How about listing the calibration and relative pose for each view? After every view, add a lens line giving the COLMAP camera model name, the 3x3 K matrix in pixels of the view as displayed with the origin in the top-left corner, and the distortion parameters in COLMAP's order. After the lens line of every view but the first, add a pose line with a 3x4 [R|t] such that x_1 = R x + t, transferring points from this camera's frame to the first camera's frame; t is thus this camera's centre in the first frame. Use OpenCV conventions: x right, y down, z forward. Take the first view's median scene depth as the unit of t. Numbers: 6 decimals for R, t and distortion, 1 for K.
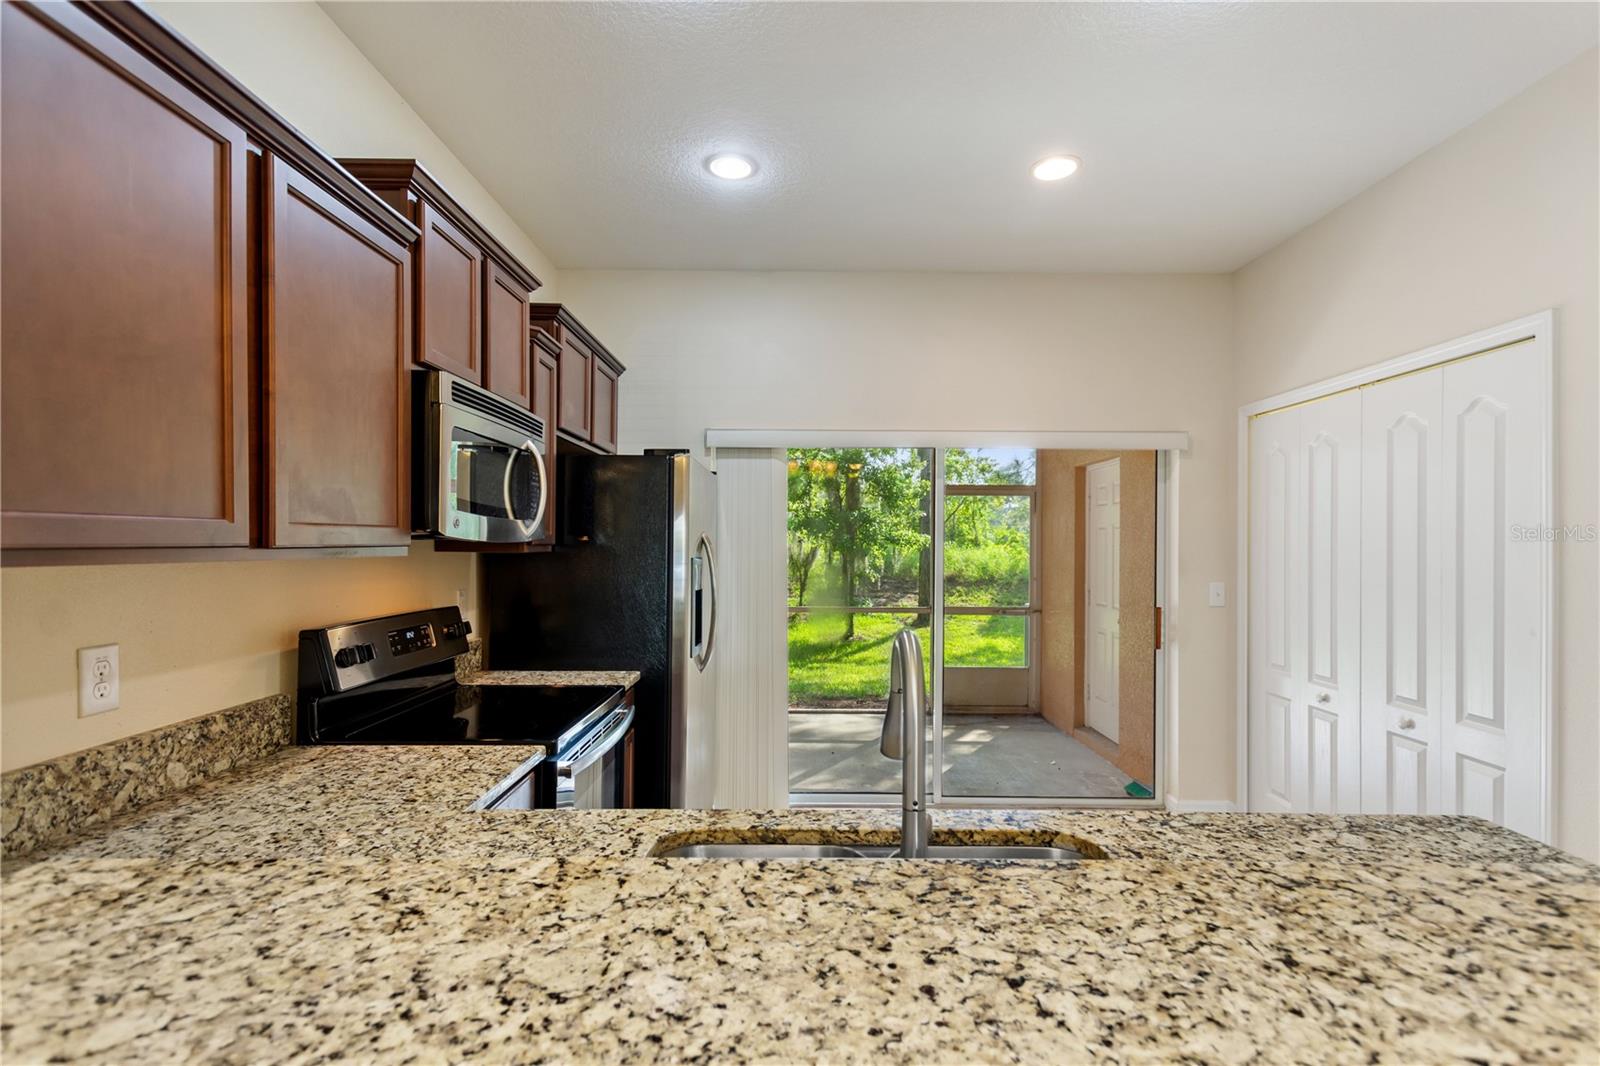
lens RADIAL K [[744.8, 0, 809.1], [0, 744.8, 542.5], [0, 0, 1]] dist [0.000095, -0.000676]
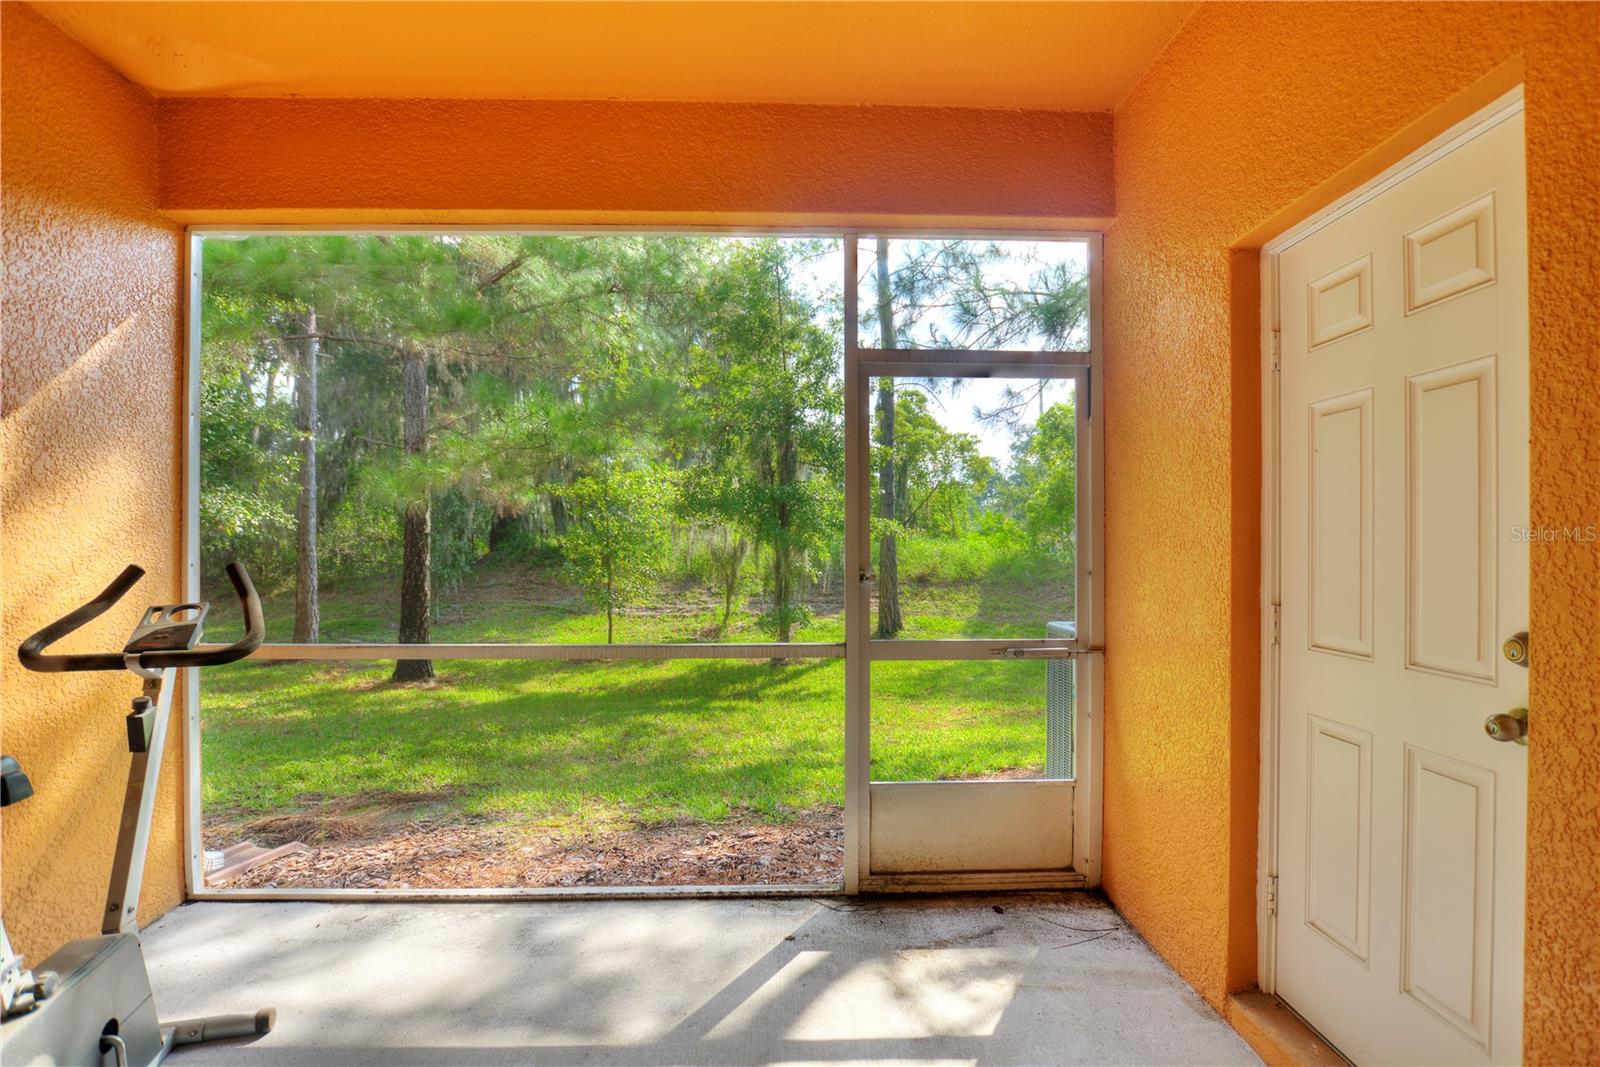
lens RADIAL K [[744.8, 0, 809.1], [0, 744.8, 543.0], [0, 0, 1]] dist [0.000095, -0.000676]
pose [[0.999581, -0.003581, 0.028720, 0.058381], [0.003603, 0.999993, -0.000733, 0.013883], [-0.028718, 0.000836, 0.999587, 0.256441]]
